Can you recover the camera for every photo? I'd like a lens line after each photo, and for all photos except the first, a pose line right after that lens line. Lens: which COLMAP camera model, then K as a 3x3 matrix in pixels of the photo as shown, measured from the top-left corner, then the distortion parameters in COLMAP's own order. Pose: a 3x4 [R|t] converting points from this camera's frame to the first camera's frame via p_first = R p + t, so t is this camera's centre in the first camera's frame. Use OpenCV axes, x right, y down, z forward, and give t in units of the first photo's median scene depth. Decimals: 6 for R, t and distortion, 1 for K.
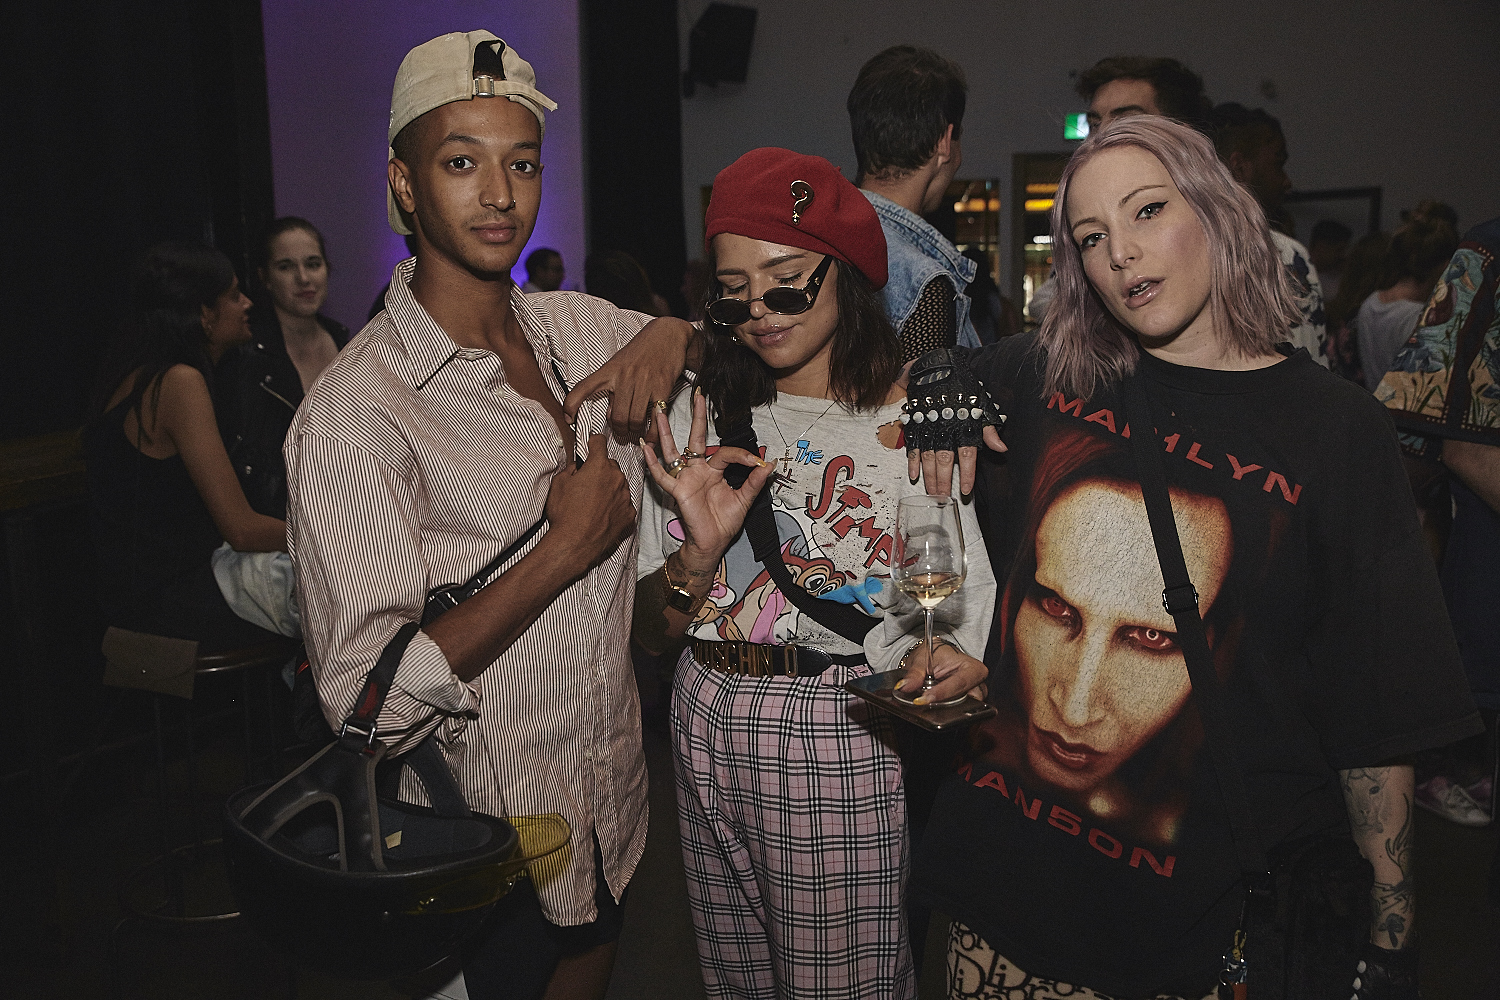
lens RADIAL K [[1374.9, 0, 750.0], [0, 1374.9, 500.0], [0, 0, 1]] dist [-0.019764, 0.014967]
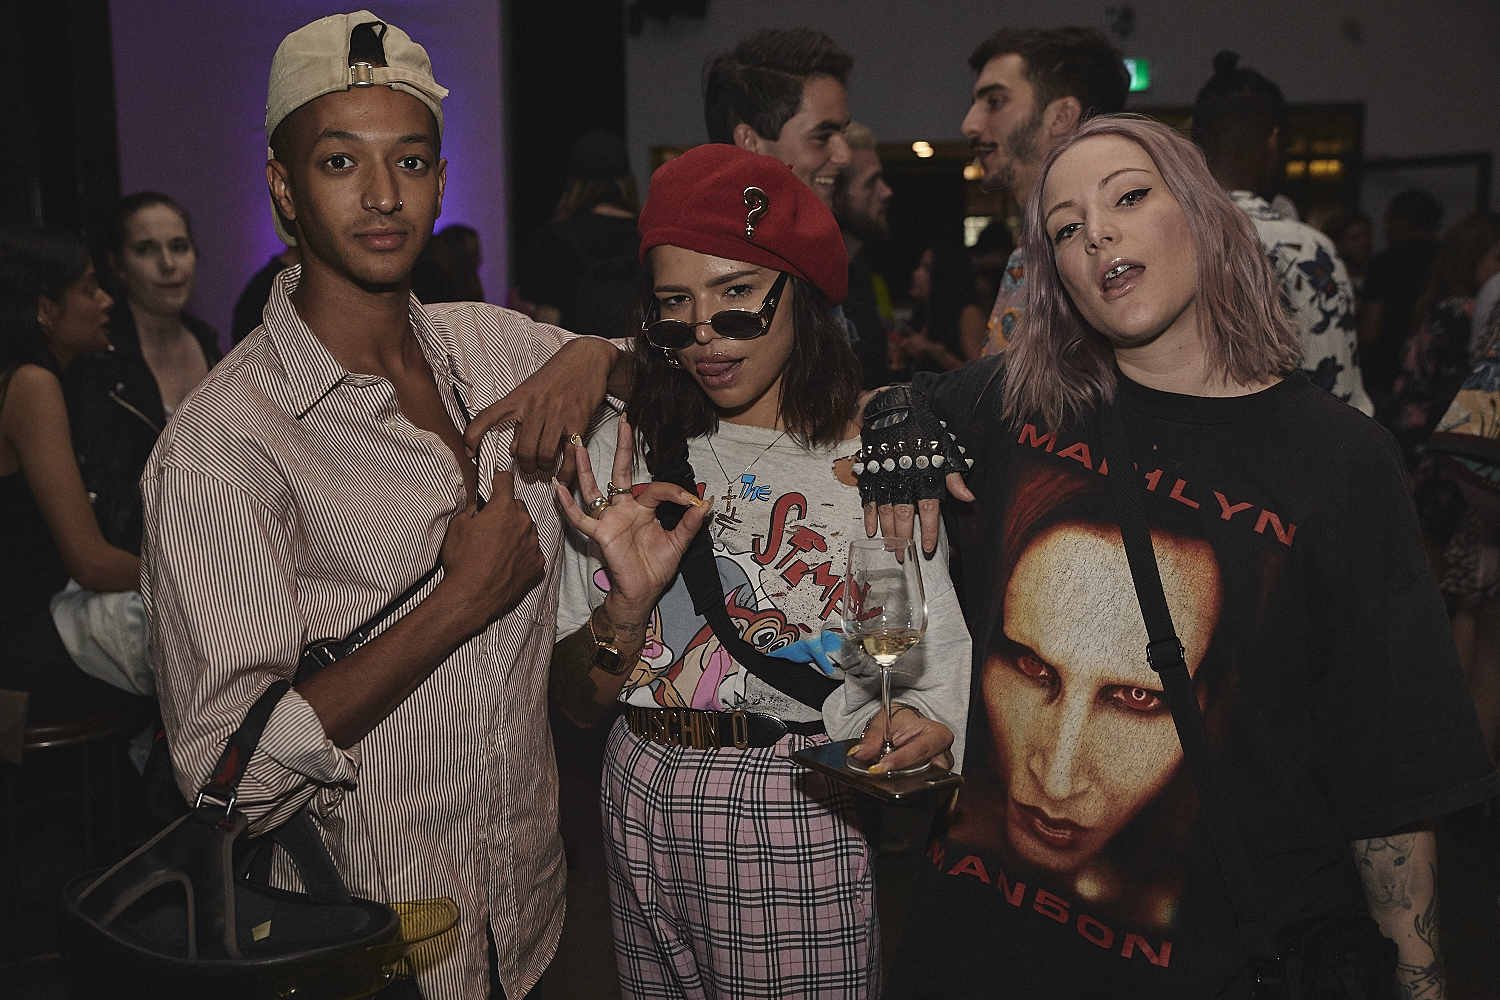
lens RADIAL K [[1440.9, 0, 754.3], [0, 1440.9, 482.5], [0, 0, 1]] dist [-0.178933, 0.471223]
pose [[0.996471, 0.005370, 0.083763, -0.037340], [-0.001448, 0.998903, -0.046804, 0.004606], [-0.083922, 0.046518, 0.995386, 0.100123]]
